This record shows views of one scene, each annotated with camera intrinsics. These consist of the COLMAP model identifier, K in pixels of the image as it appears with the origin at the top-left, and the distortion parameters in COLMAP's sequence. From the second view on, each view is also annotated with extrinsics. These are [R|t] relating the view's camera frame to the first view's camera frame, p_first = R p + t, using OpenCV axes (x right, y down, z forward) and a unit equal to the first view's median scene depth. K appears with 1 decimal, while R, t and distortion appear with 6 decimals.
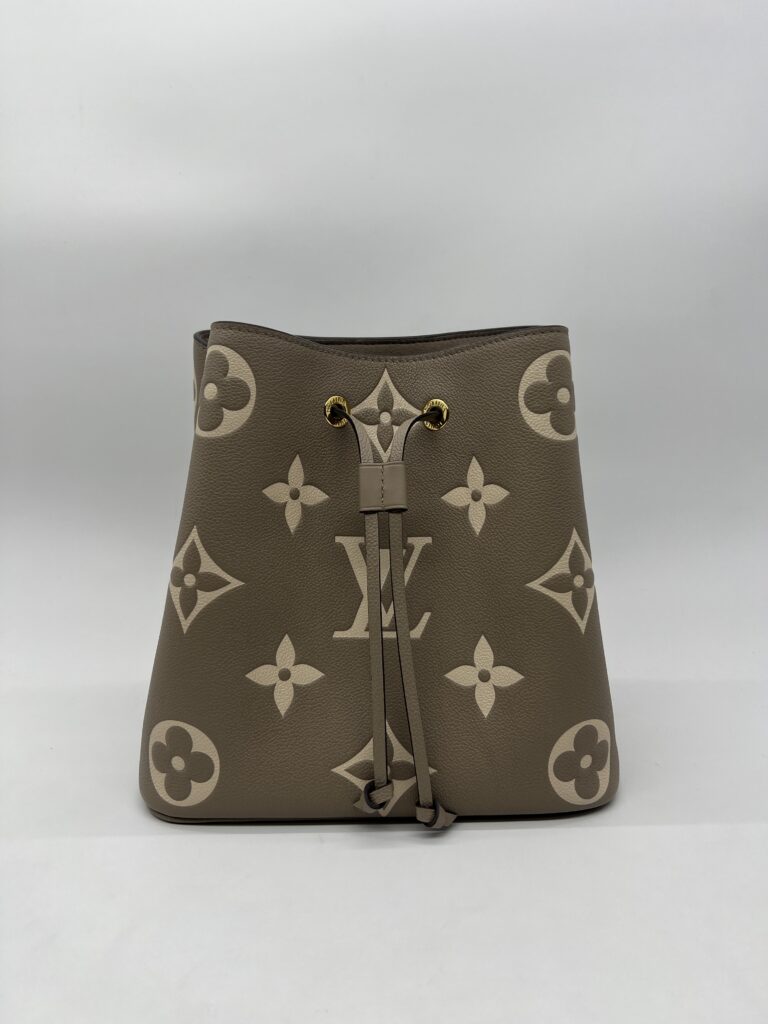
lens RADIAL K [[1144.7, 0, 385.4], [0, 1144.7, 512.1], [0, 0, 1]] dist [-0.000725, 0.000373]
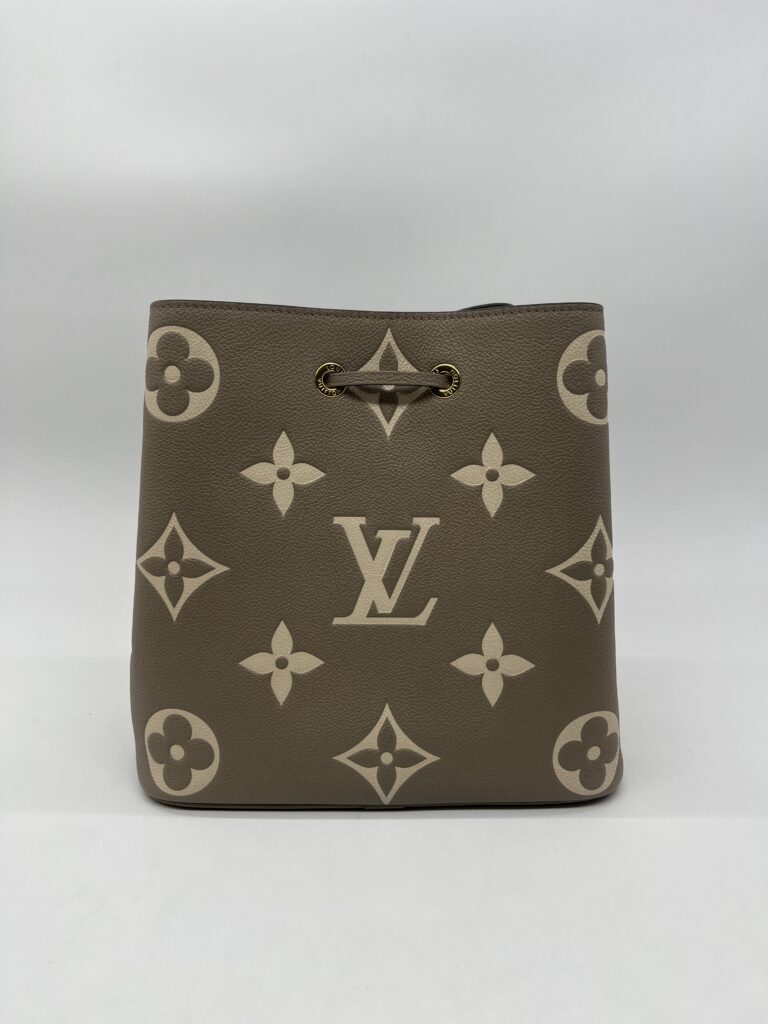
lens RADIAL K [[1144.7, 0, 385.4], [0, 1144.7, 512.1], [0, 0, 1]] dist [-0.000725, 0.000373]
pose [[0.999992, 0.001738, -0.003579, 0.001031], [-0.000082, 0.908403, 0.418096, -0.366125], [0.003978, -0.418092, 0.908396, 0.191109]]
